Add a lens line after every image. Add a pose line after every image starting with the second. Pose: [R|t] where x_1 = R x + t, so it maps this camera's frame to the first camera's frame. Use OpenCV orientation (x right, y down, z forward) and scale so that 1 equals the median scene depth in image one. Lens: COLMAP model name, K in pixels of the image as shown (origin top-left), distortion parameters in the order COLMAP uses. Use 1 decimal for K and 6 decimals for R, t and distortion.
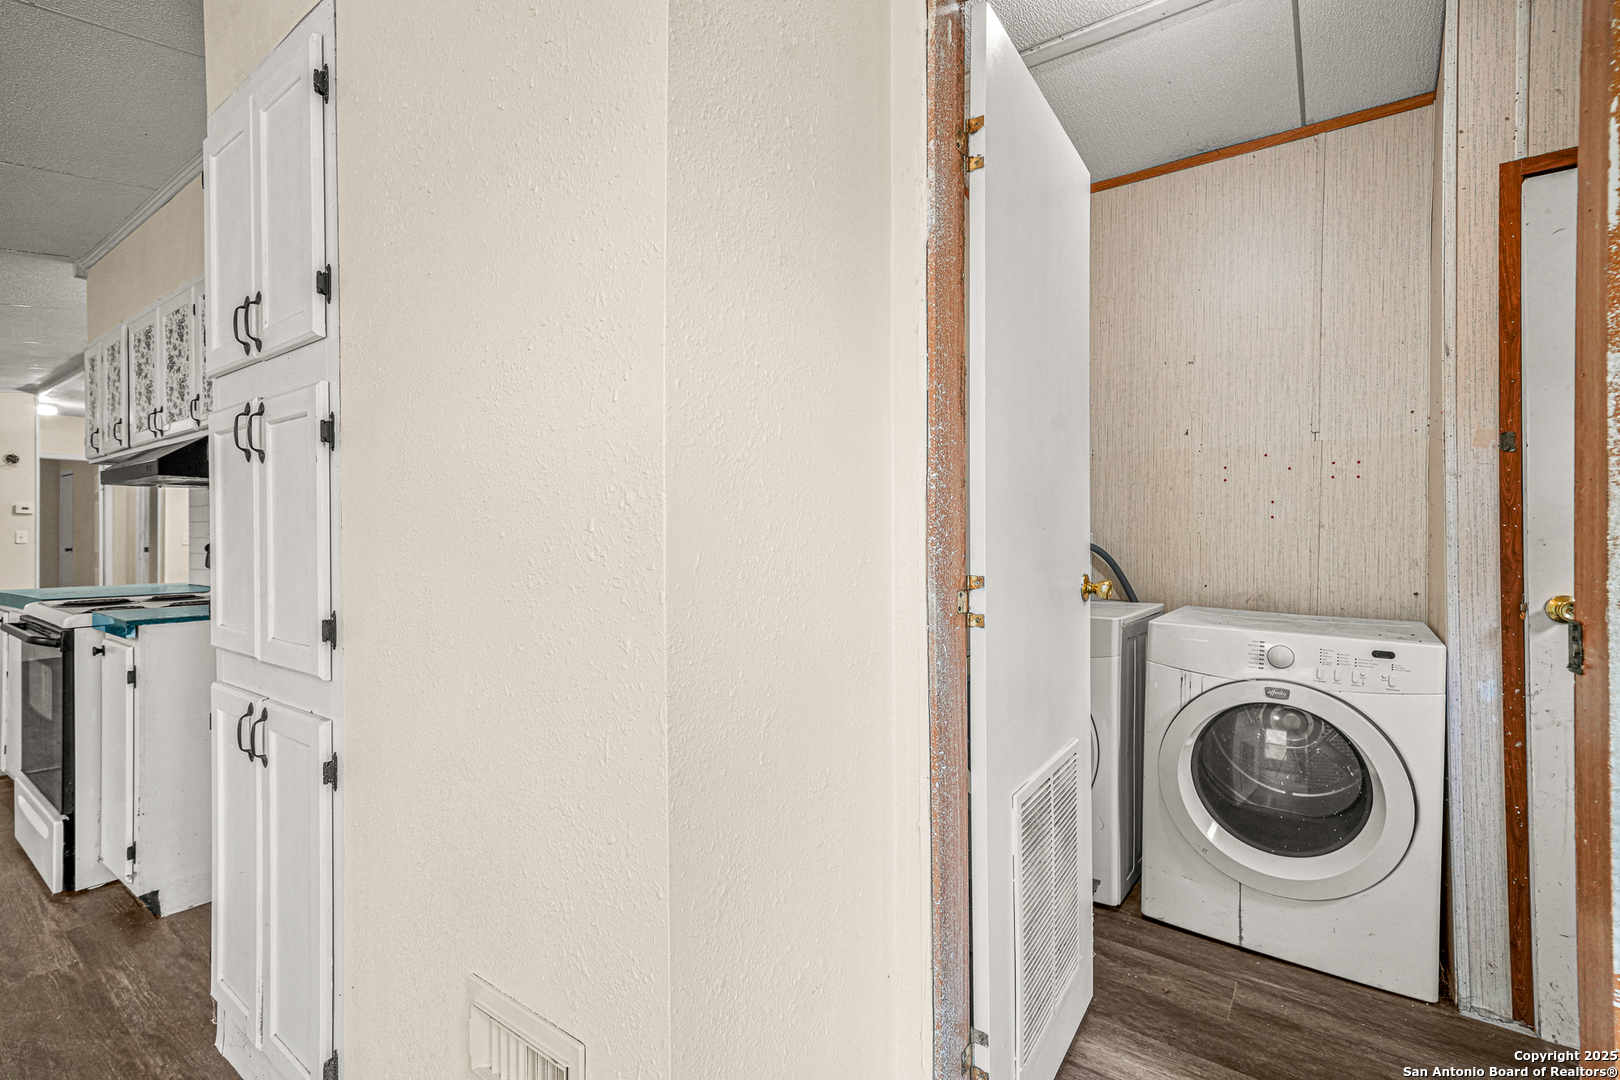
lens RADIAL K [[735.5, 0, 801.7], [0, 735.5, 542.4], [0, 0, 1]] dist [0.012234, 0.001635]
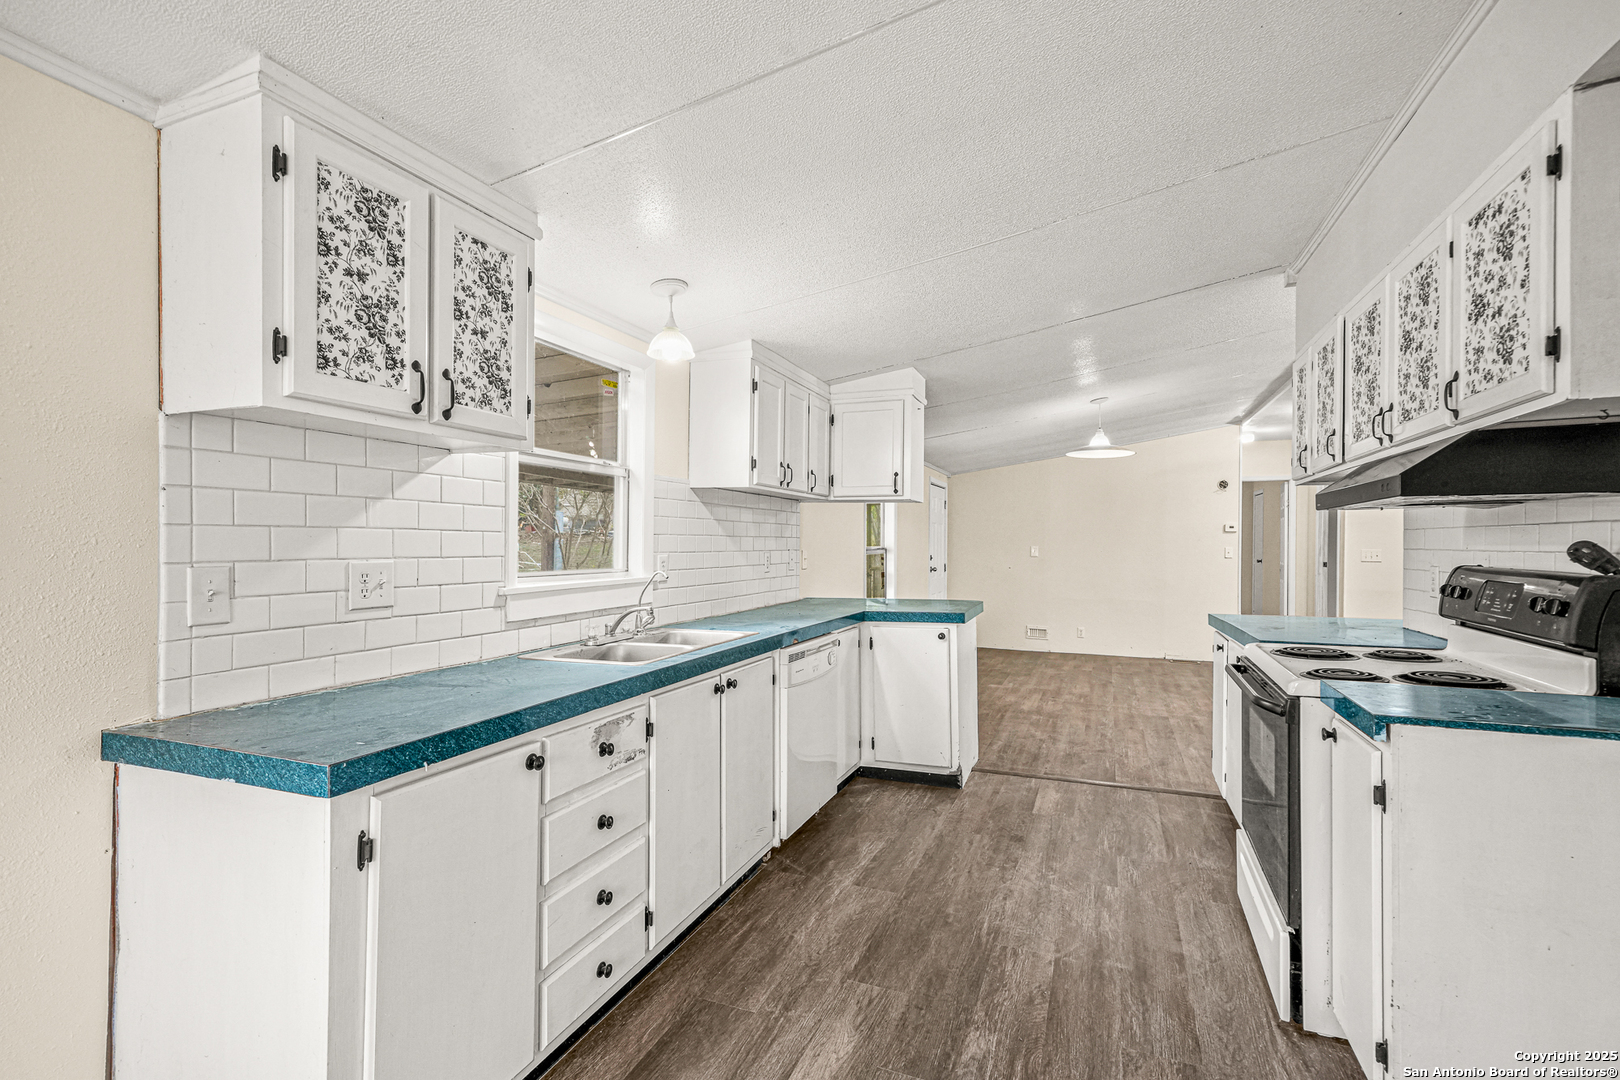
lens RADIAL K [[735.5, 0, 815.6], [0, 735.5, 544.8], [0, 0, 1]] dist [0.012234, 0.001635]
pose [[0.256681, 0.002429, -0.966493, -0.326275], [-0.007083, 0.999975, 0.000632, -0.040996], [0.966470, 0.006683, 0.256692, 0.279790]]
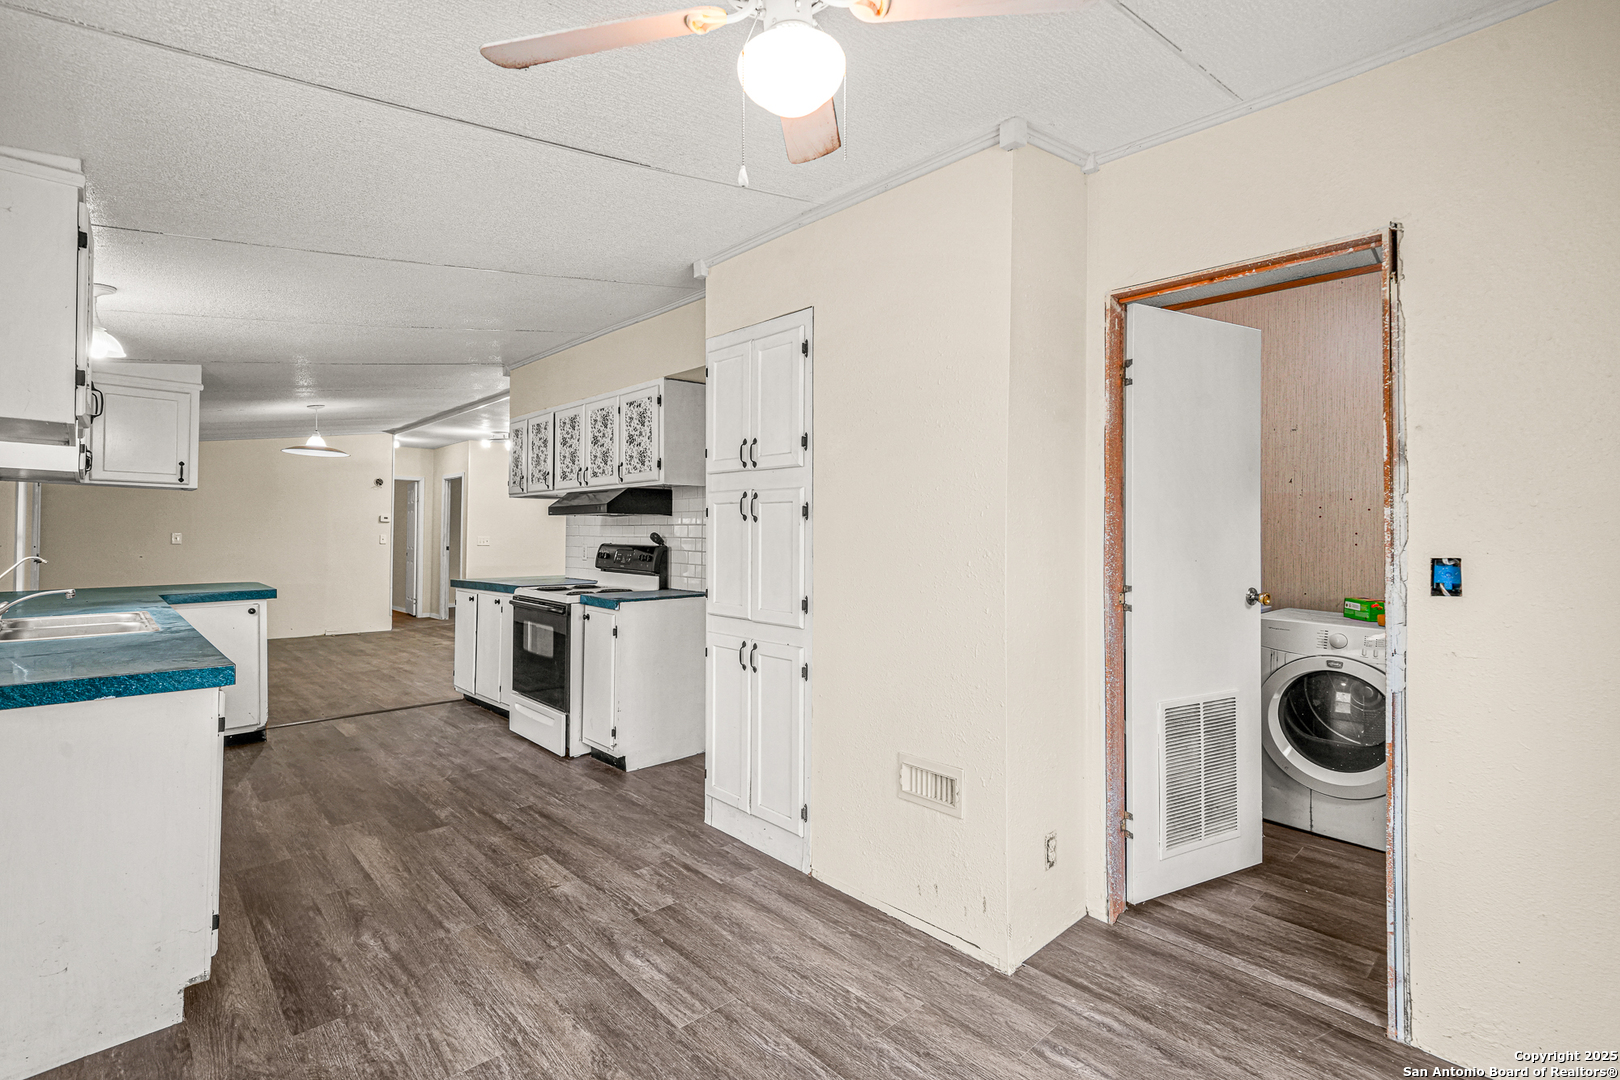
lens RADIAL K [[735.5, 0, 810.9], [0, 735.5, 532.2], [0, 0, 1]] dist [0.012234, 0.001635]
pose [[0.986003, 0.007589, -0.166552, -0.139422], [-0.009570, 0.999893, -0.011094, -0.034063], [0.166450, 0.012533, 0.985970, -0.554363]]
